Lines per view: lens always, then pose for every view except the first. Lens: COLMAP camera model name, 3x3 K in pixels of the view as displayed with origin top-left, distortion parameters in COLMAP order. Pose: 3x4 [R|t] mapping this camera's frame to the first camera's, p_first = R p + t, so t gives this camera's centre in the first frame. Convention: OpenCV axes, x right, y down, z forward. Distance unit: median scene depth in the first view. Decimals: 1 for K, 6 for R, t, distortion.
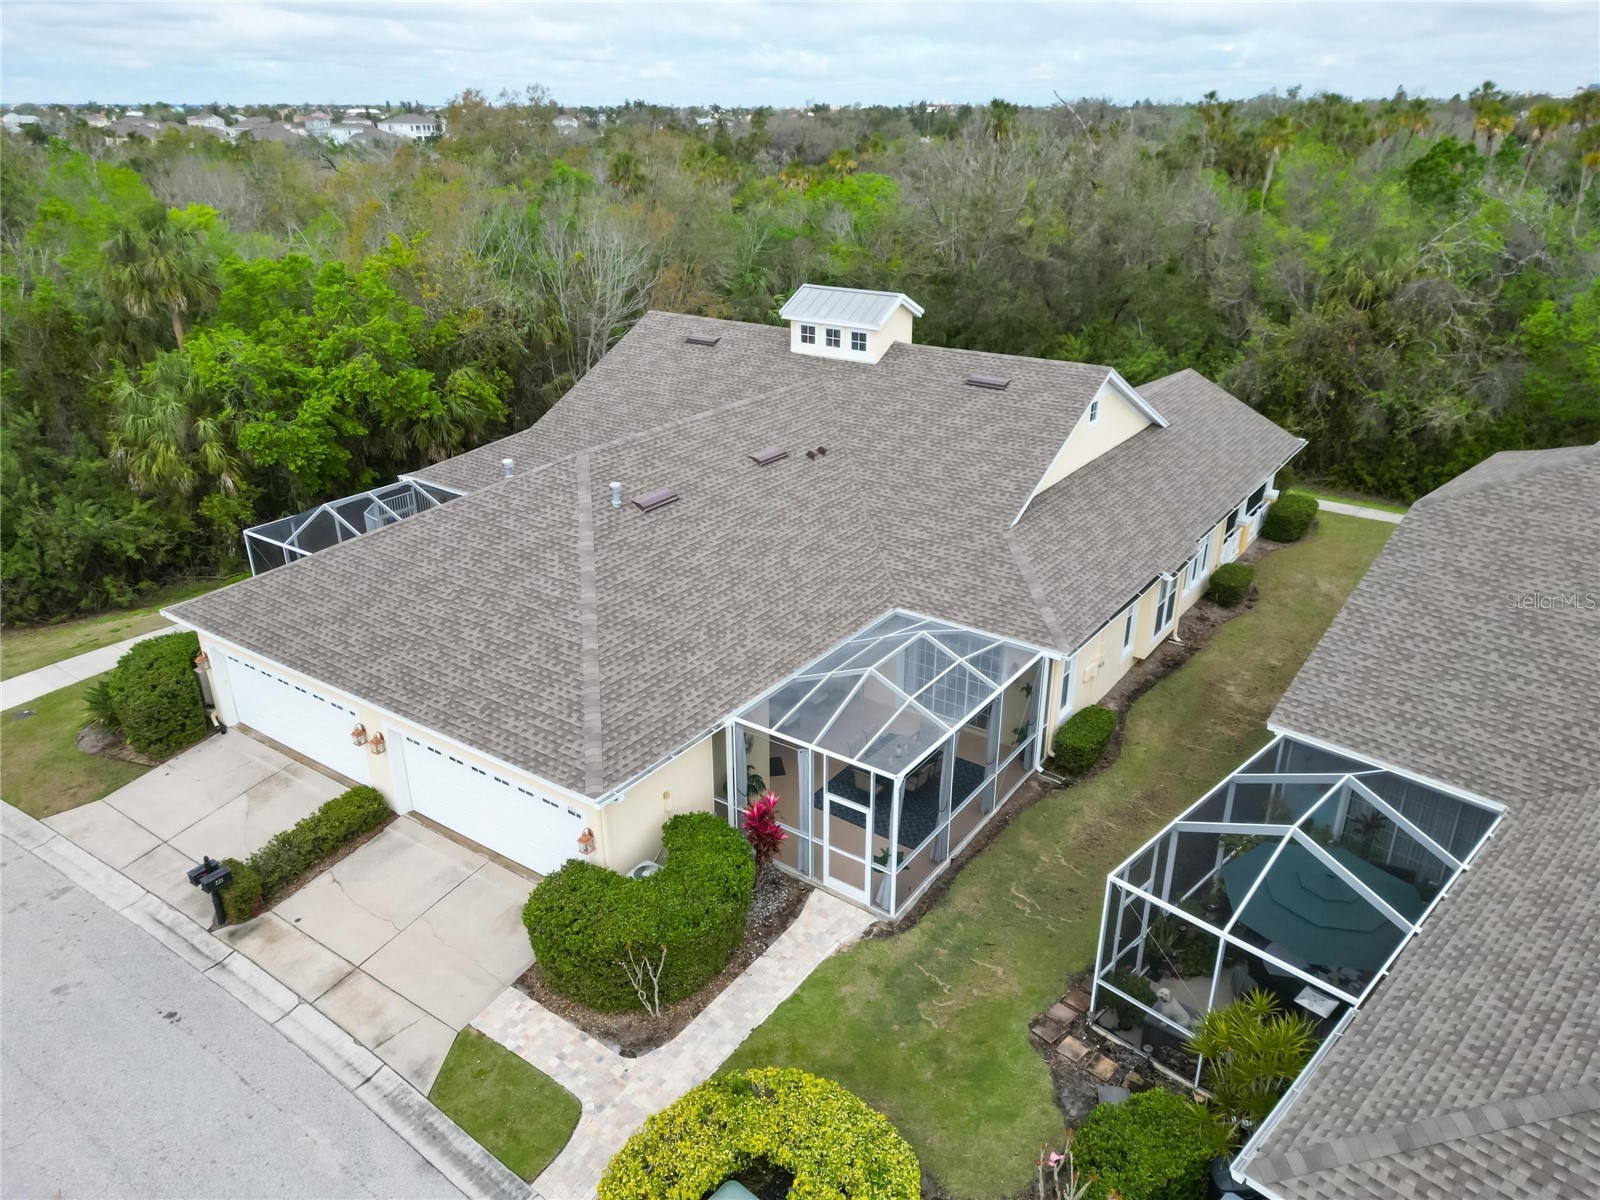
lens RADIAL K [[1117.9, 0, 800.0], [0, 1117.9, 600.0], [0, 0, 1]] dist [0.085201, -0.089214]
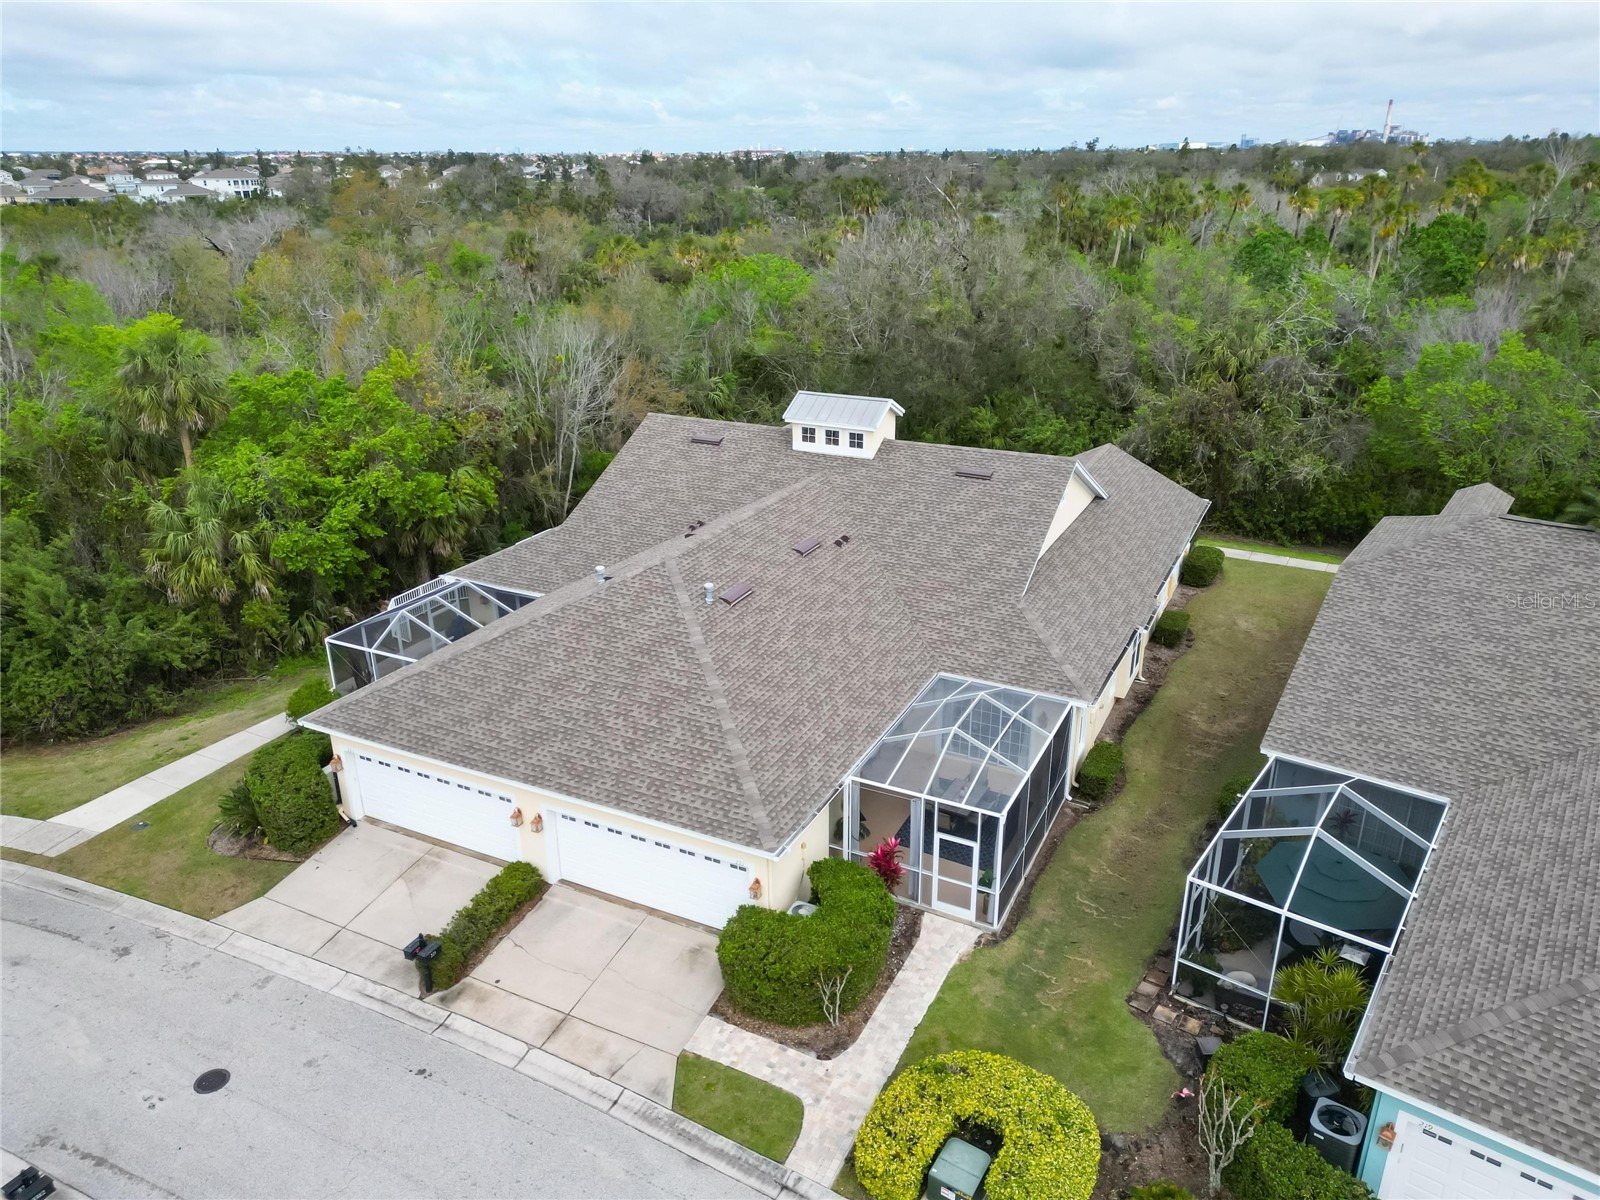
lens RADIAL K [[1115.2, 0, 799.2], [0, 1115.2, 597.7], [0, 0, 1]] dist [0.094695, -0.101905]
pose [[0.988880, -0.059398, 0.136339, -0.242922], [0.064045, 0.997497, -0.029950, -0.050875], [-0.134218, 0.038349, 0.990209, -0.185667]]
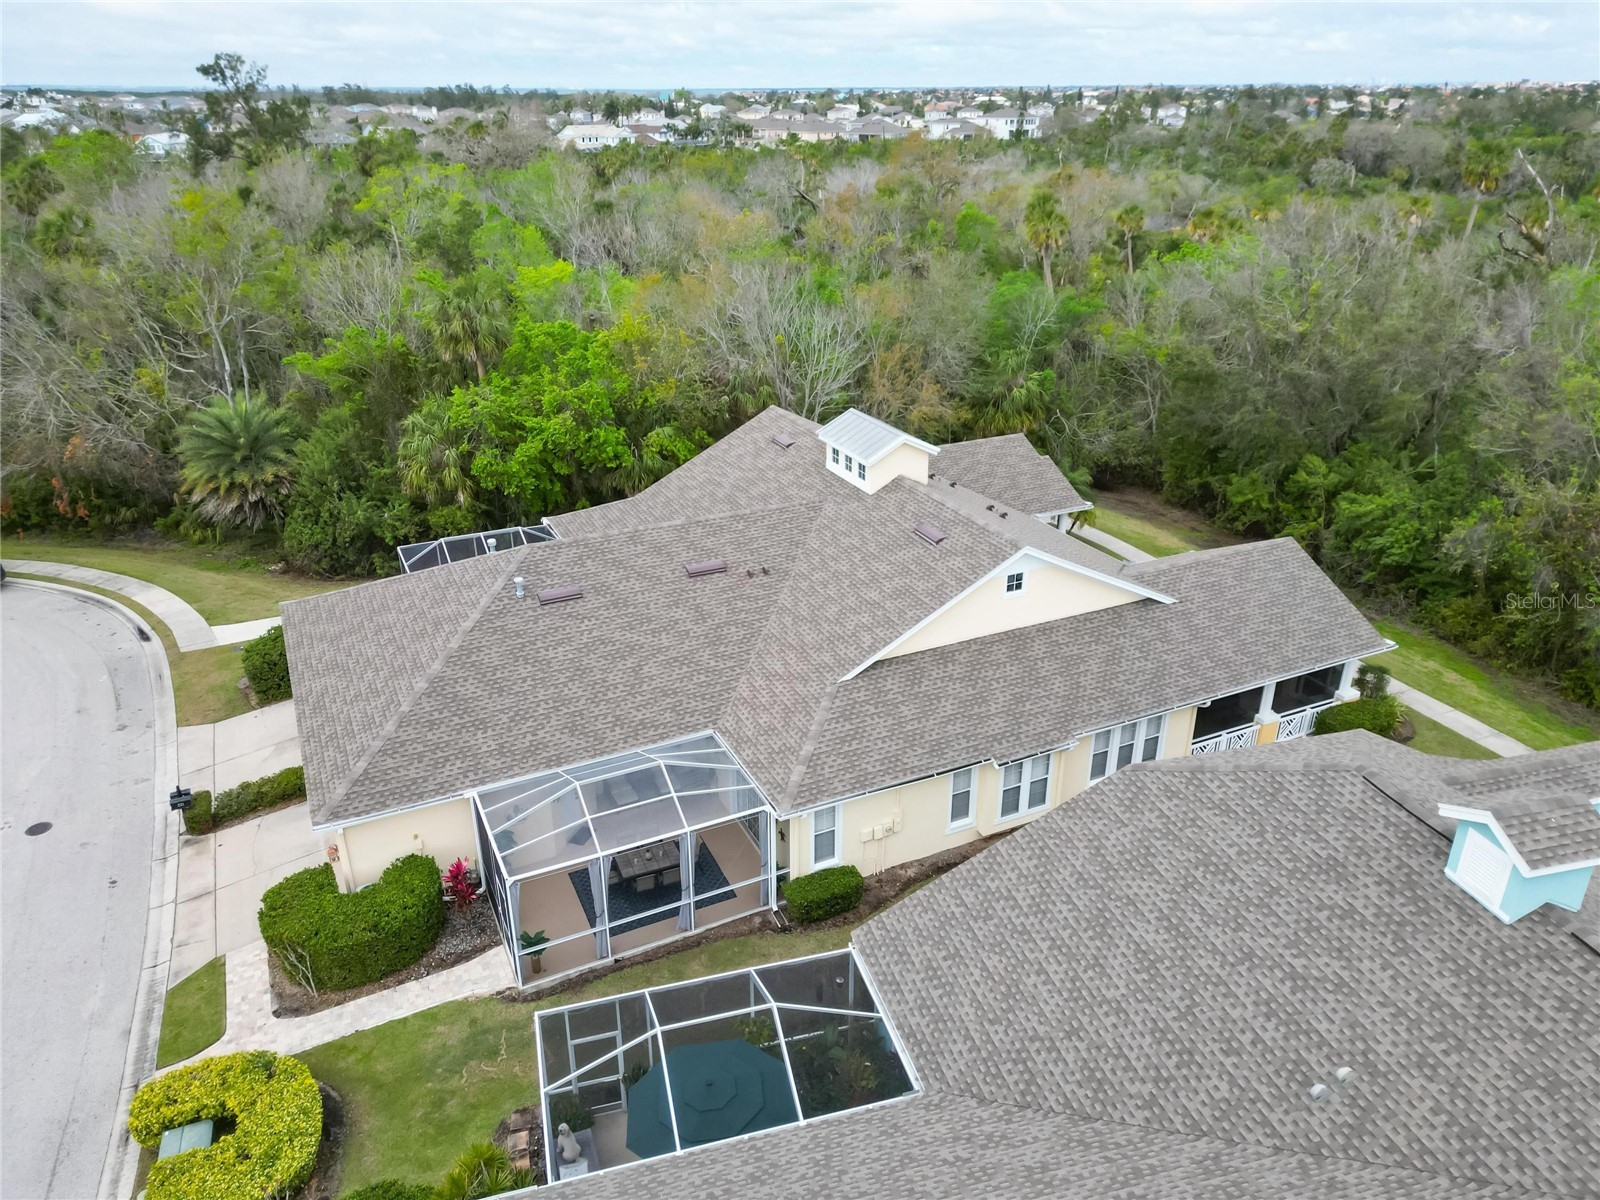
lens RADIAL K [[1115.2, 0, 799.2], [0, 1115.2, 597.7], [0, 0, 1]] dist [0.094695, -0.101905]
pose [[0.873874, 0.199391, -0.443381, 0.699430], [-0.193271, 0.979340, 0.059492, -0.228486], [0.446083, 0.033704, 0.894357, 0.022967]]
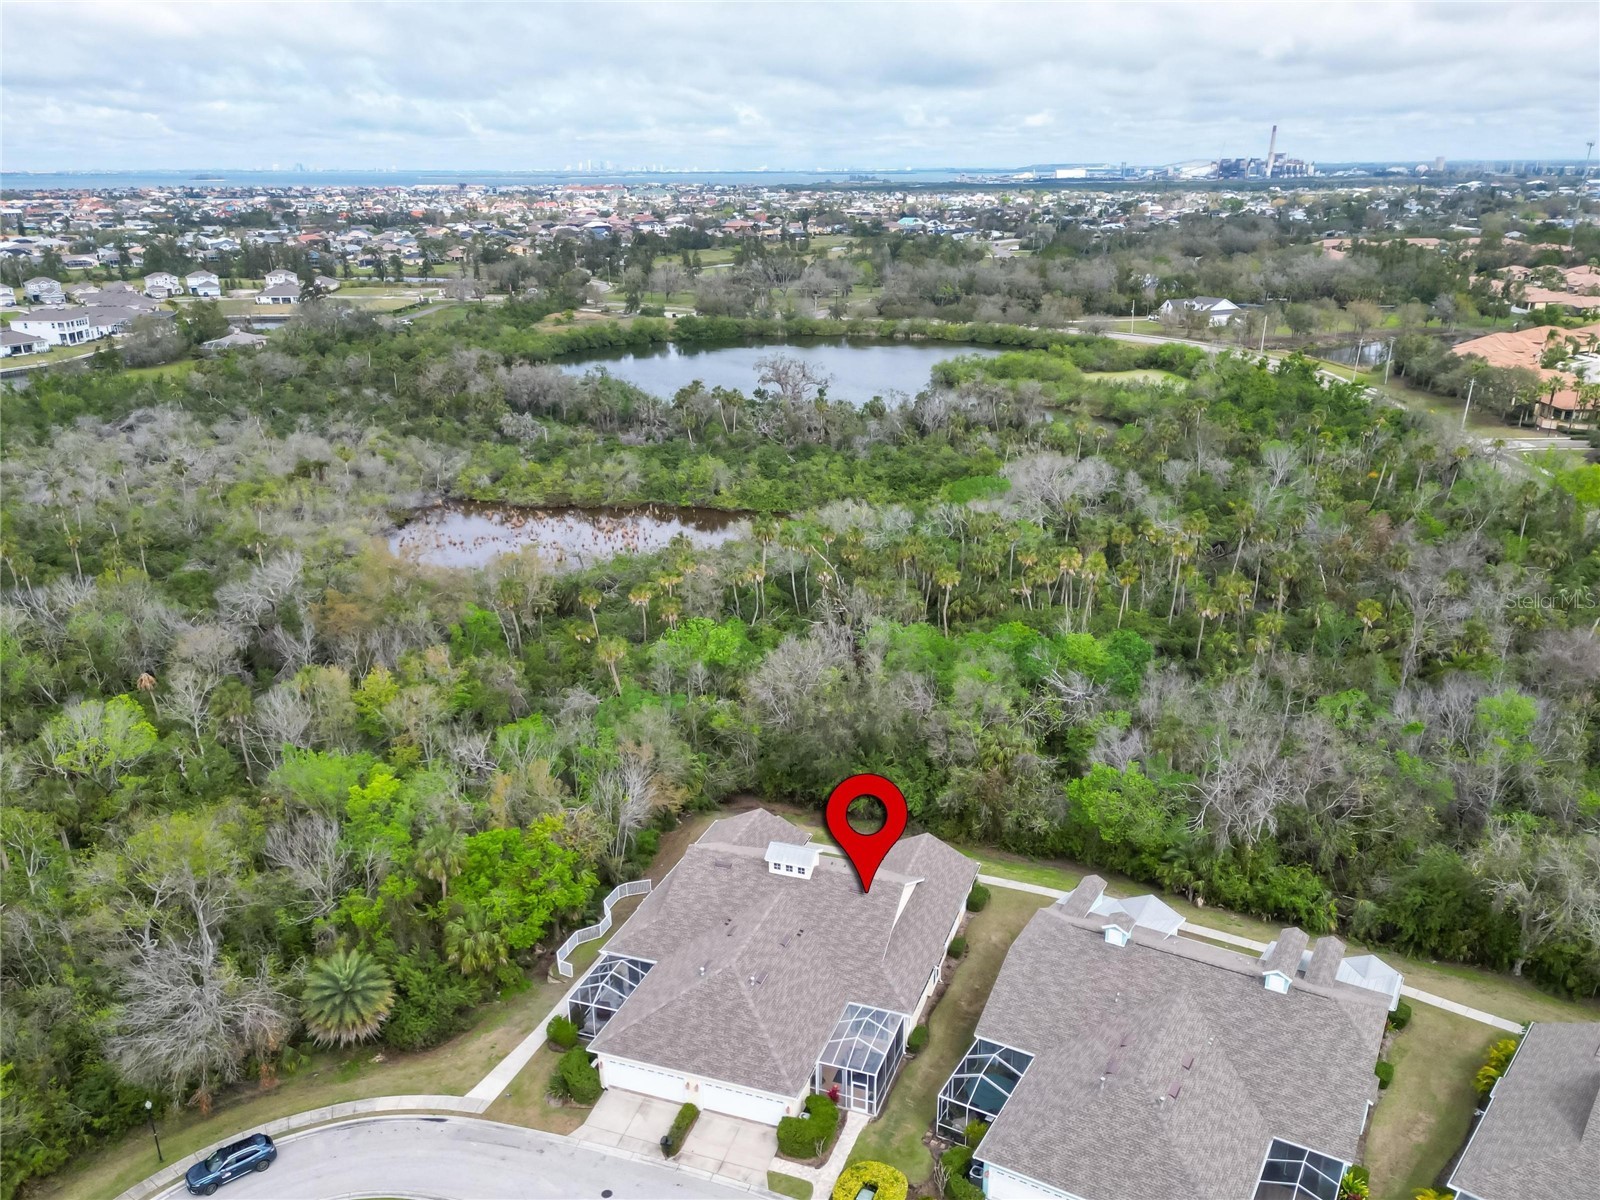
lens RADIAL K [[1281.0, 0, 798.1], [0, 1281.0, 674.1], [0, 0, 1]] dist [0.123954, -0.247324]
pose [[0.964765, -0.102638, 0.242270, -0.802156], [0.110637, 0.993667, -0.019608, -0.829820], [-0.238723, 0.045721, 0.970011, -2.336115]]
